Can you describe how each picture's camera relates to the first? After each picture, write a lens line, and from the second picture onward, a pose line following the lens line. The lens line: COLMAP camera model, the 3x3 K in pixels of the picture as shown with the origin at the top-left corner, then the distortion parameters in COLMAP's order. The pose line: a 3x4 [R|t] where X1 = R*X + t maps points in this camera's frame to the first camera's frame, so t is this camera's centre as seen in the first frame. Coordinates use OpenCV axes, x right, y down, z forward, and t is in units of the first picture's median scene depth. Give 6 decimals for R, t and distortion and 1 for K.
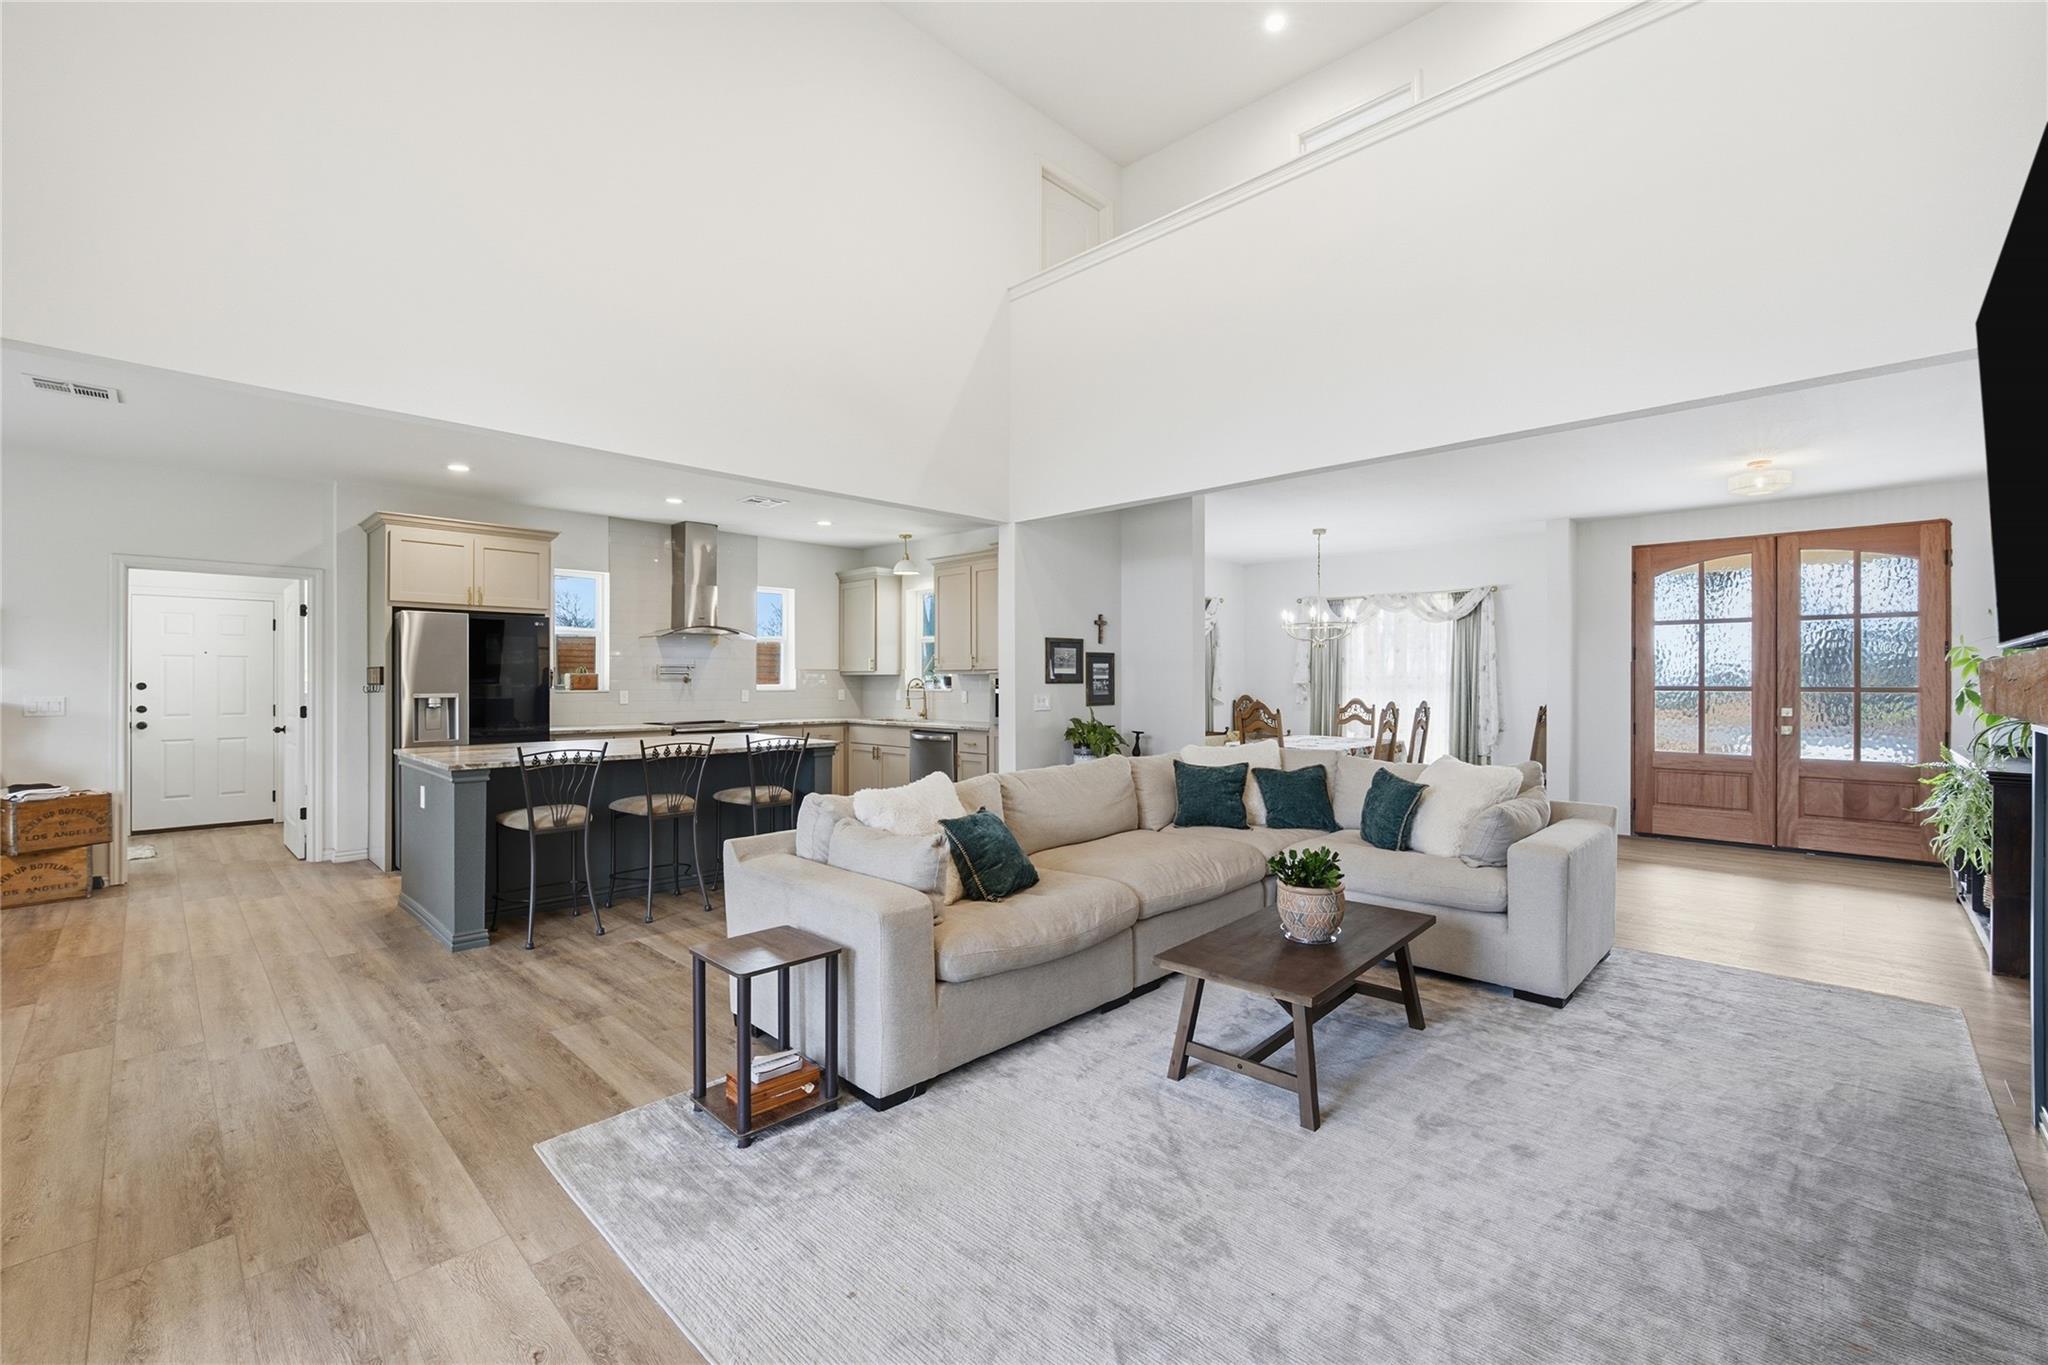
lens RADIAL K [[834.8, 0, 1065.2], [0, 834.8, 678.8], [0, 0, 1]] dist [-0.000280, 0.000195]
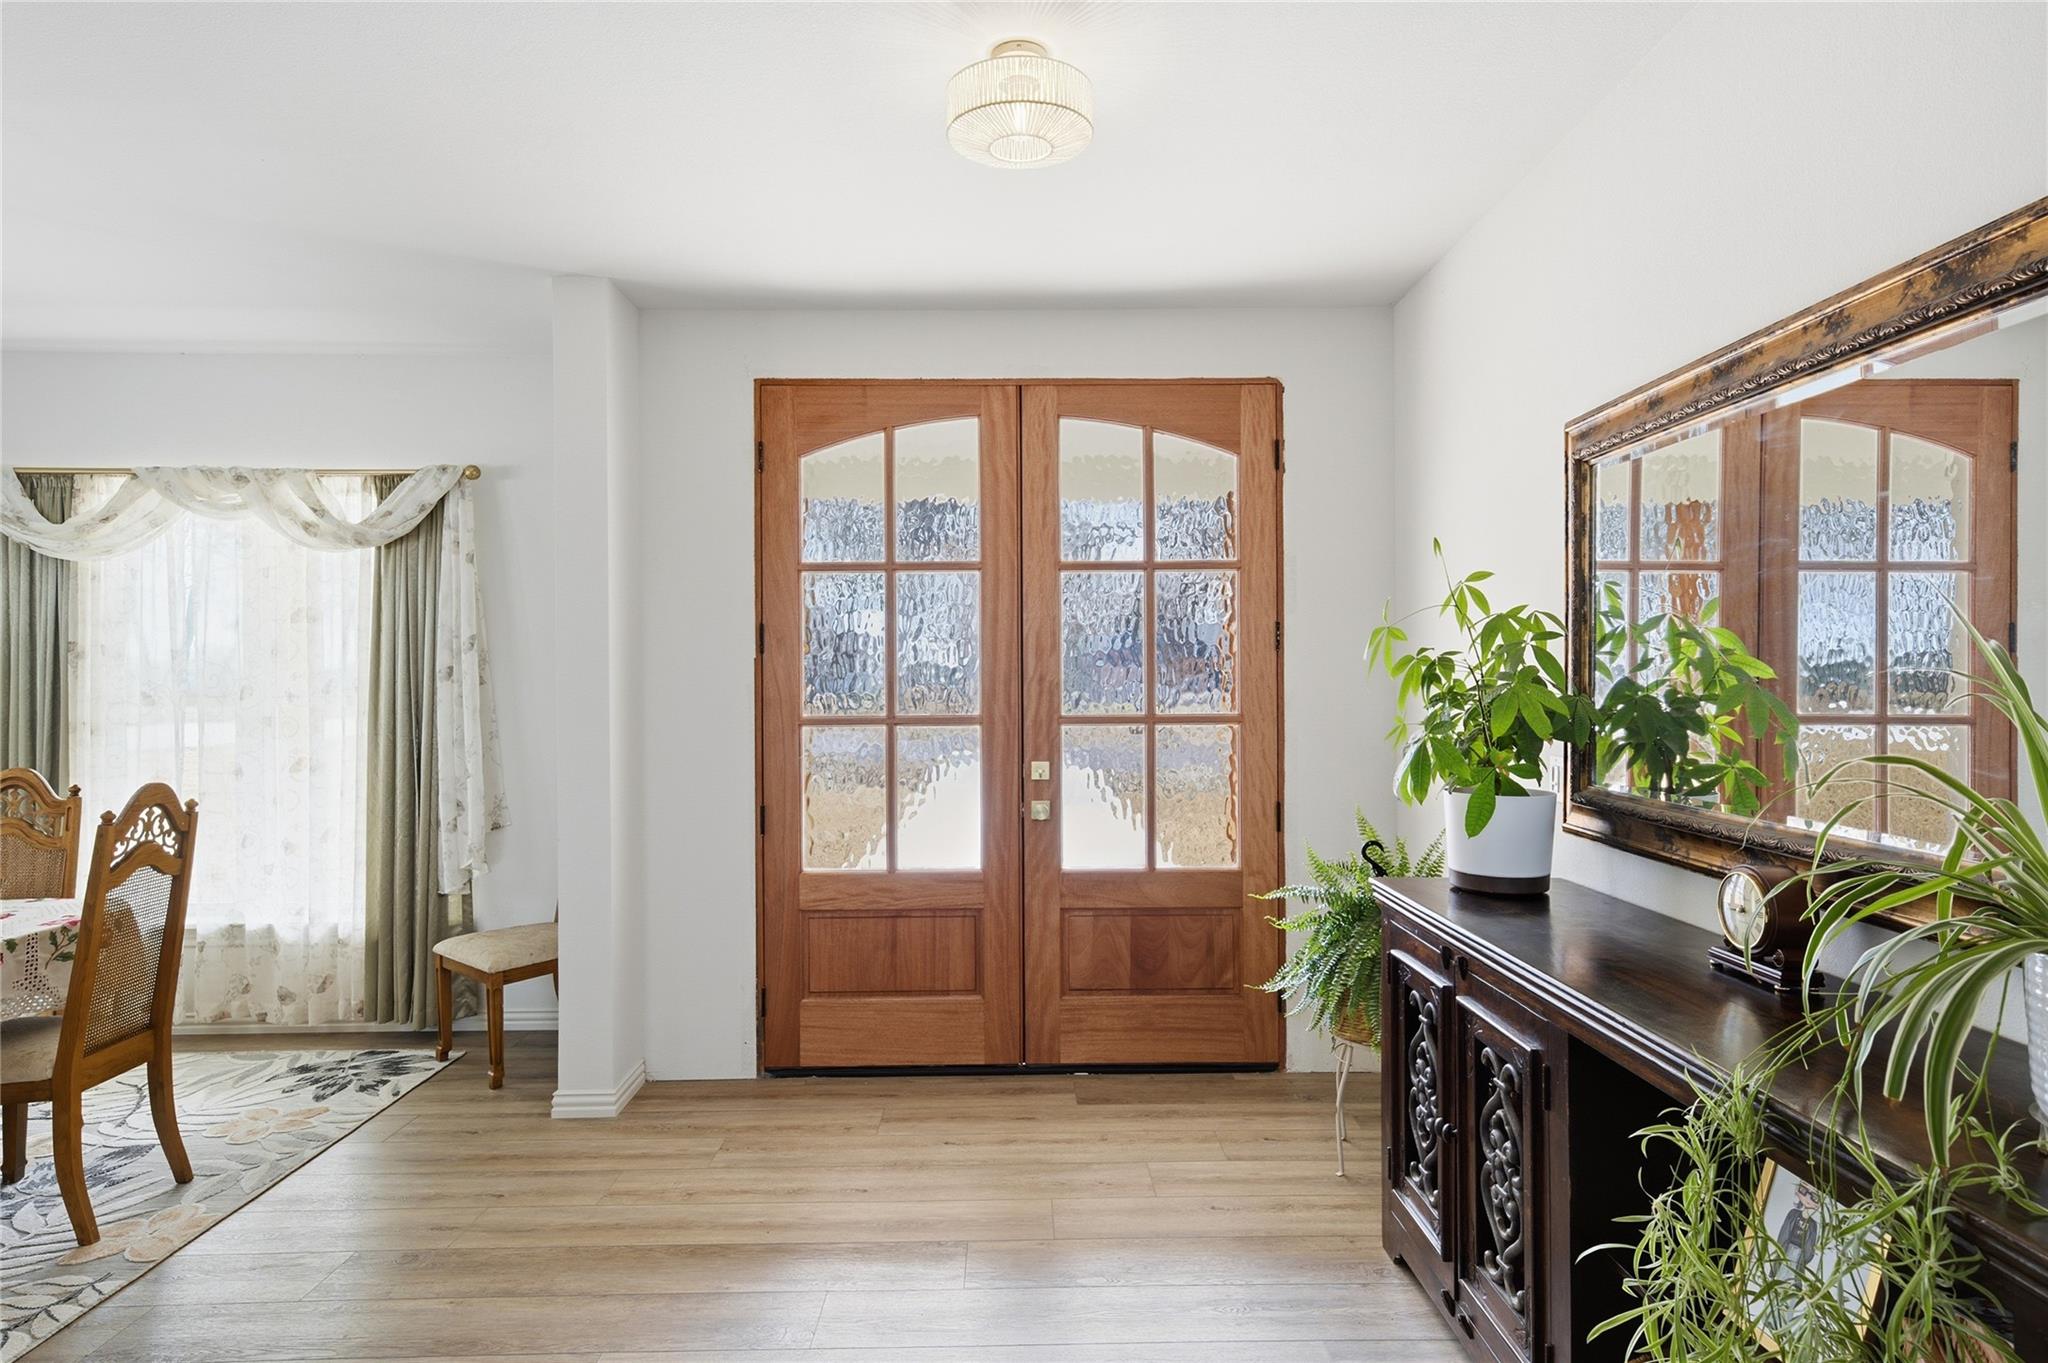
lens RADIAL K [[1124.1, 0, 1024.0], [0, 1124.1, 681.5], [0, 0, 1]] dist [0.001261, 0.000076]
pose [[0.733691, -0.010208, 0.679407, 0.438228], [0.006765, 0.999947, 0.007719, -0.013675], [-0.679450, -0.001067, 0.733721, 0.551921]]
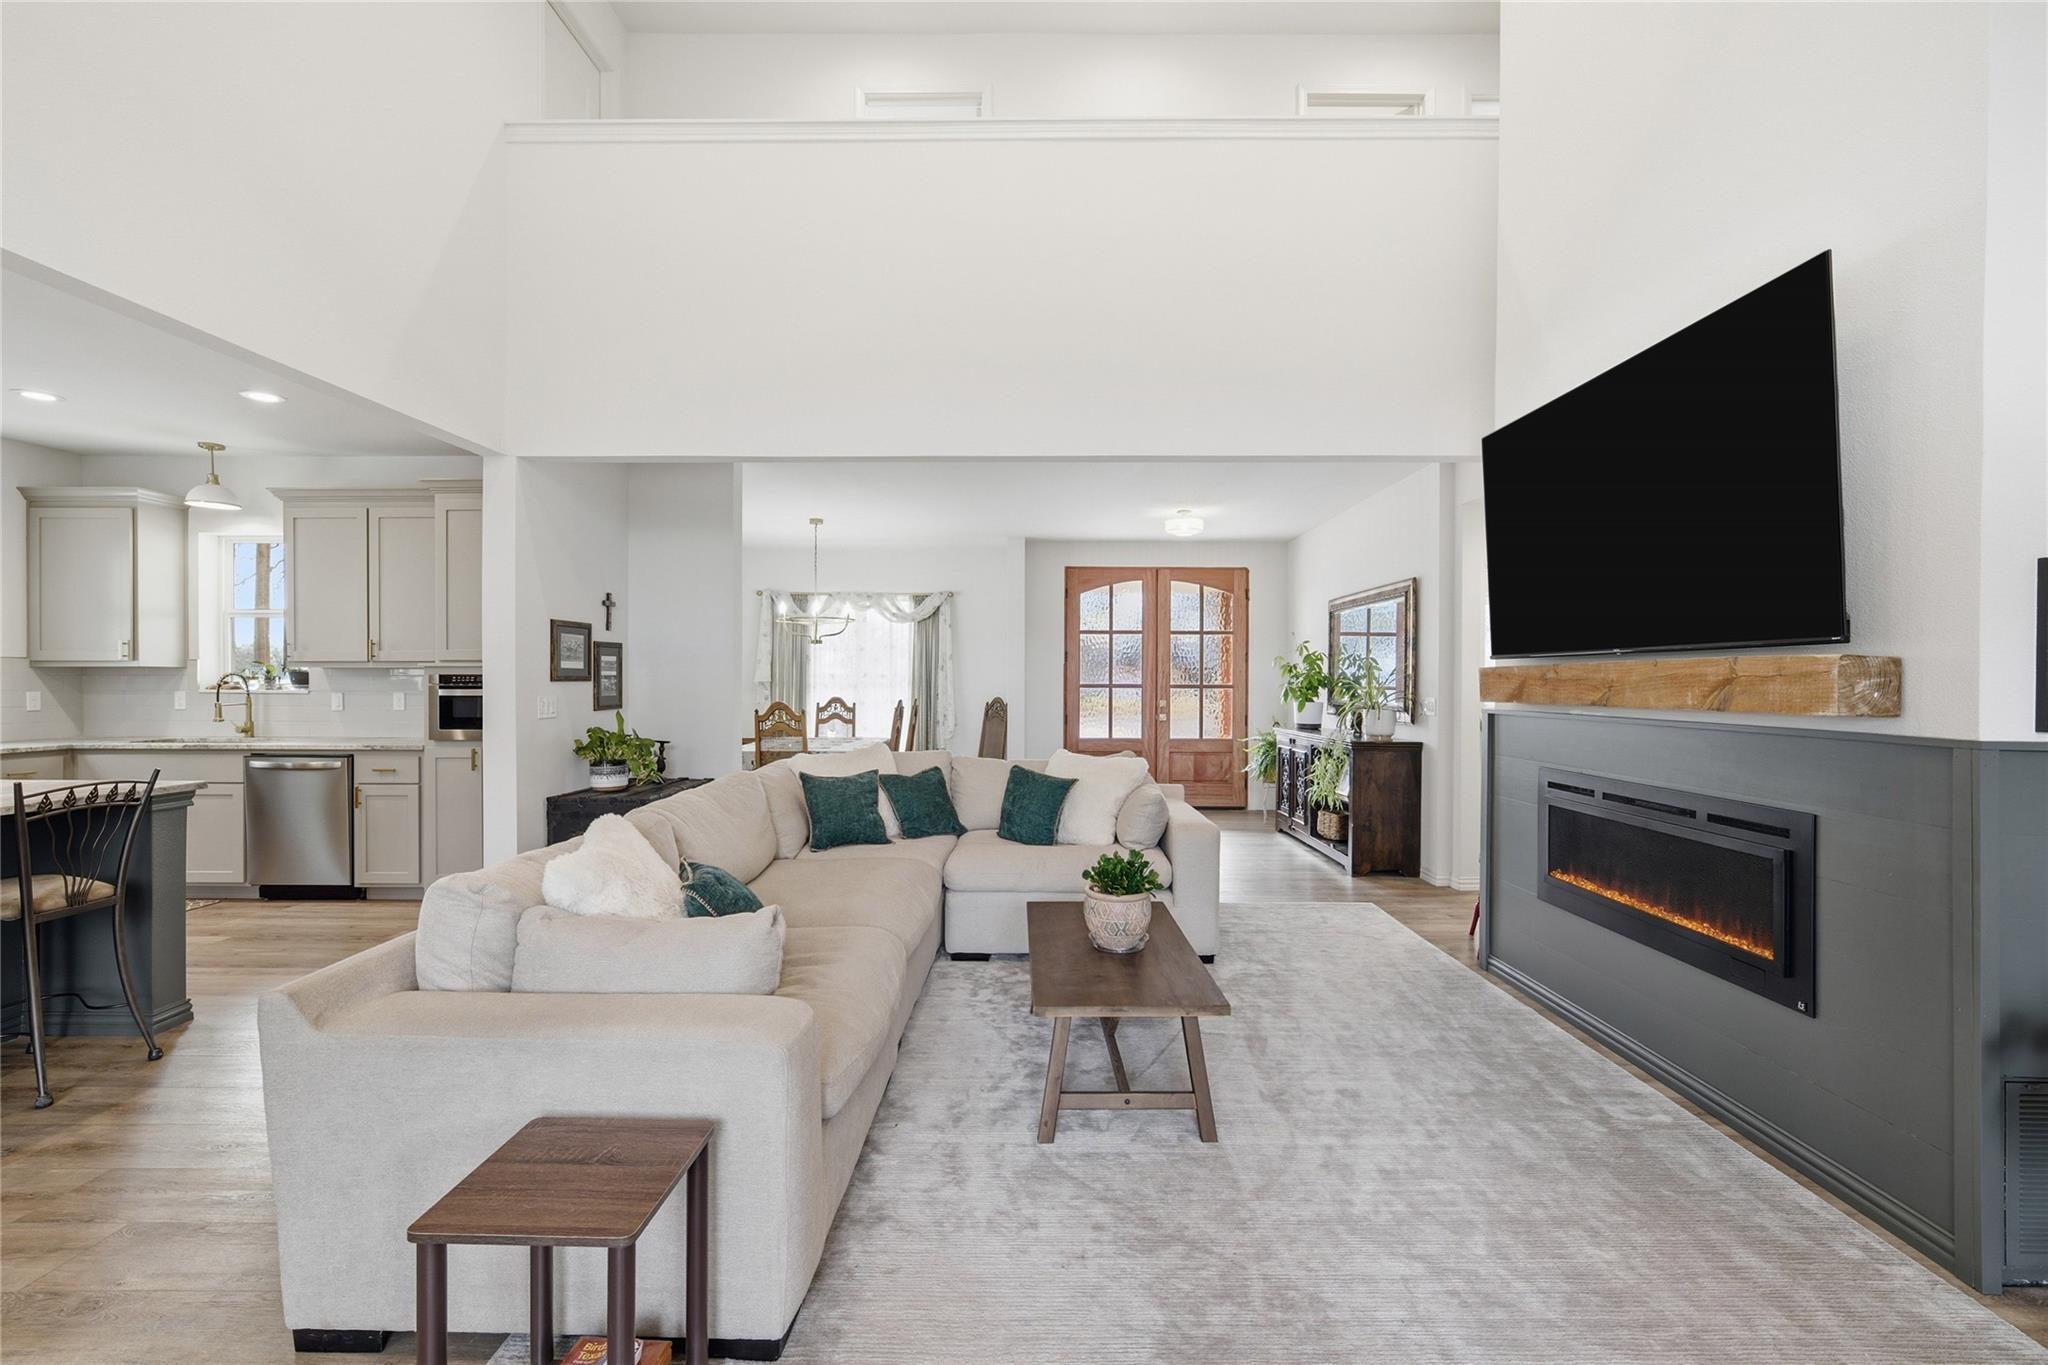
lens RADIAL K [[846.5, 0, 1024.0], [0, 846.5, 682.5], [0, 0, 1]] dist [-0.002153, 0.000013]
pose [[0.749130, -0.000358, 0.662423, -0.182958], [-0.004174, 0.999977, 0.005261, 0.000589], [-0.662410, -0.006706, 0.749111, 0.144615]]
